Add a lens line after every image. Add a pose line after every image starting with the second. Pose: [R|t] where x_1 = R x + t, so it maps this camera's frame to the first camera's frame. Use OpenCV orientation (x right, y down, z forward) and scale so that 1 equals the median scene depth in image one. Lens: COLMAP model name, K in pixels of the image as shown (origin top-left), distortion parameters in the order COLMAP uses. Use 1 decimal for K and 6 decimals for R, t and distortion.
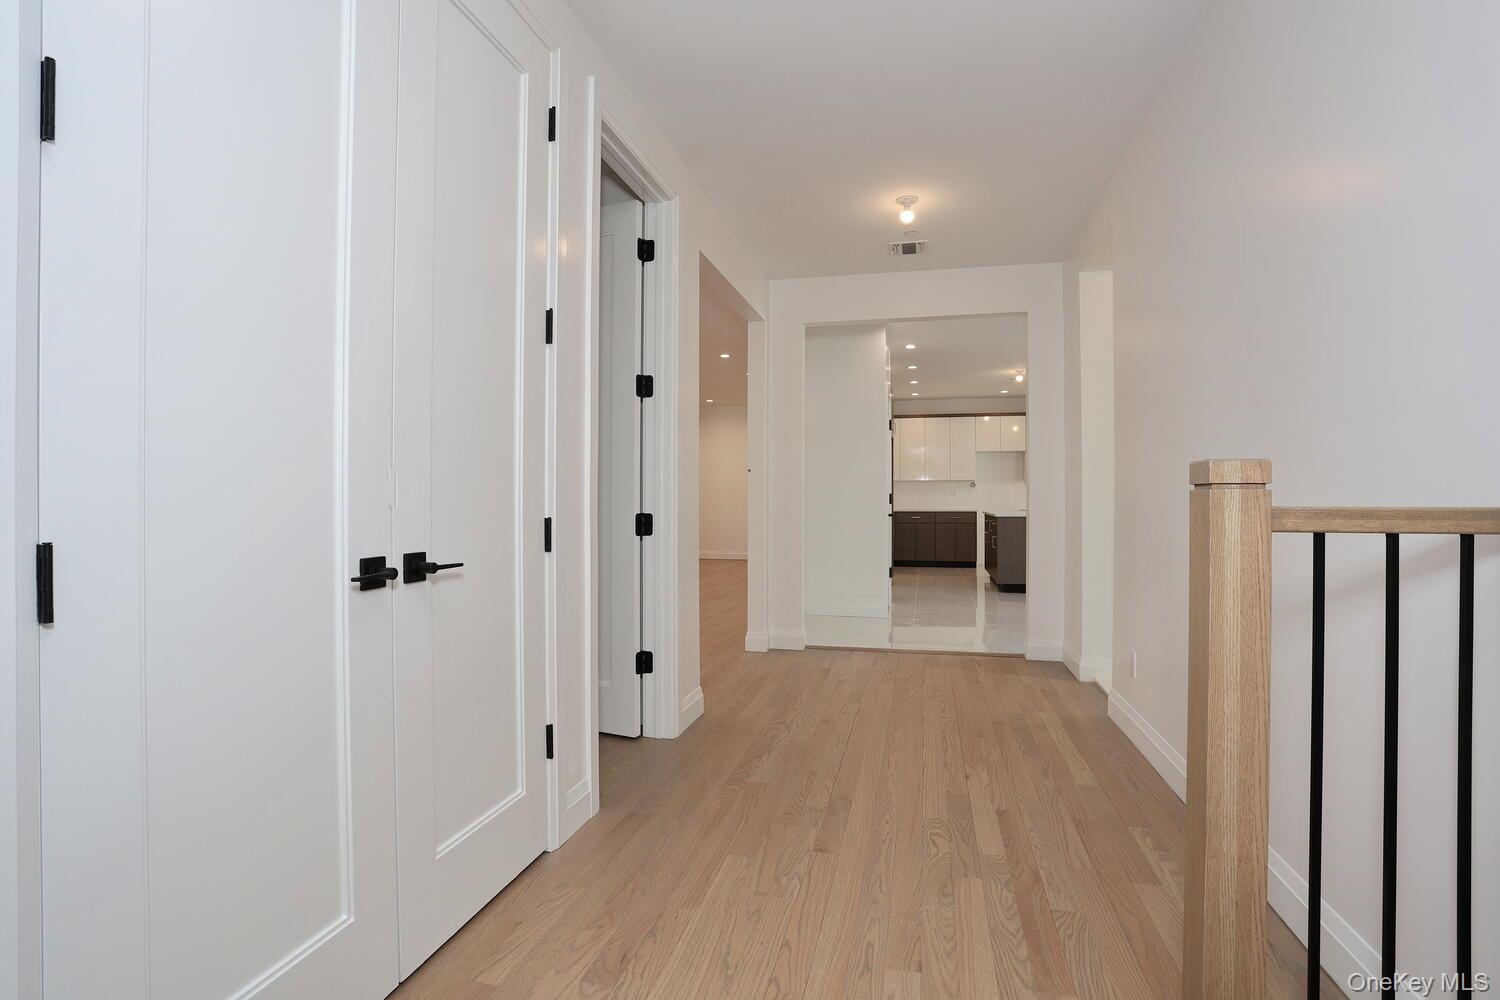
lens RADIAL K [[730.3, 0, 739.4], [0, 730.3, 503.2], [0, 0, 1]] dist [-0.062803, 0.023136]
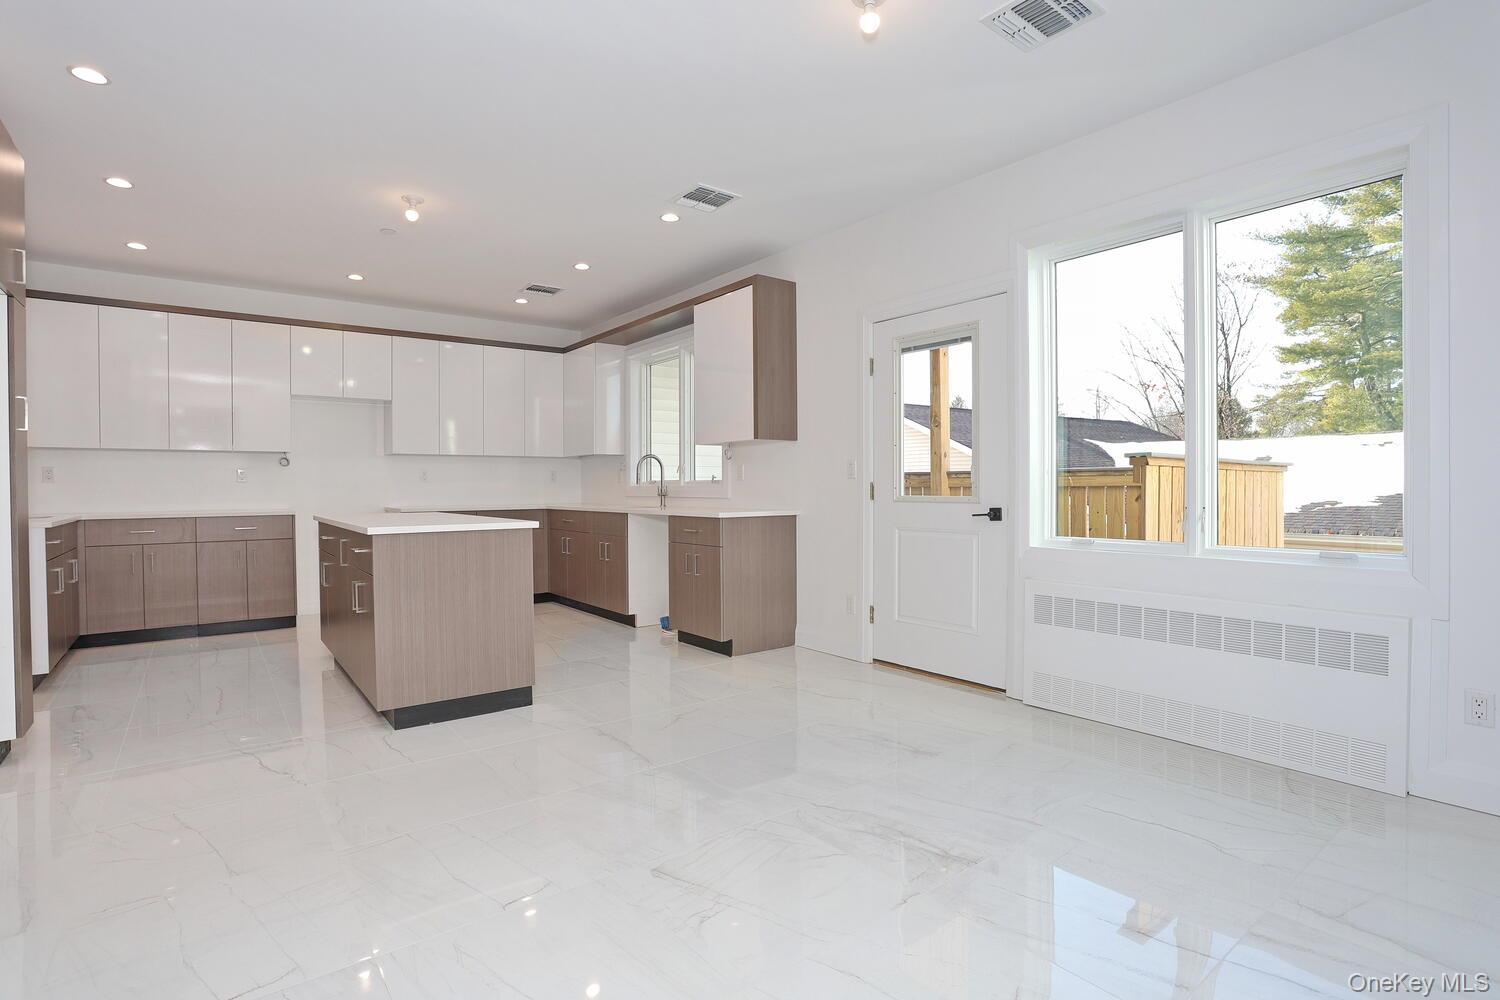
lens RADIAL K [[730.3, 0, 749.0], [0, 730.3, 503.9], [0, 0, 1]] dist [-0.062803, 0.023136]
pose [[0.616139, -0.012352, 0.787541, 0.151989], [0.001493, 0.999894, 0.014515, -0.002207], [-0.787636, -0.007768, 0.616092, 0.512345]]
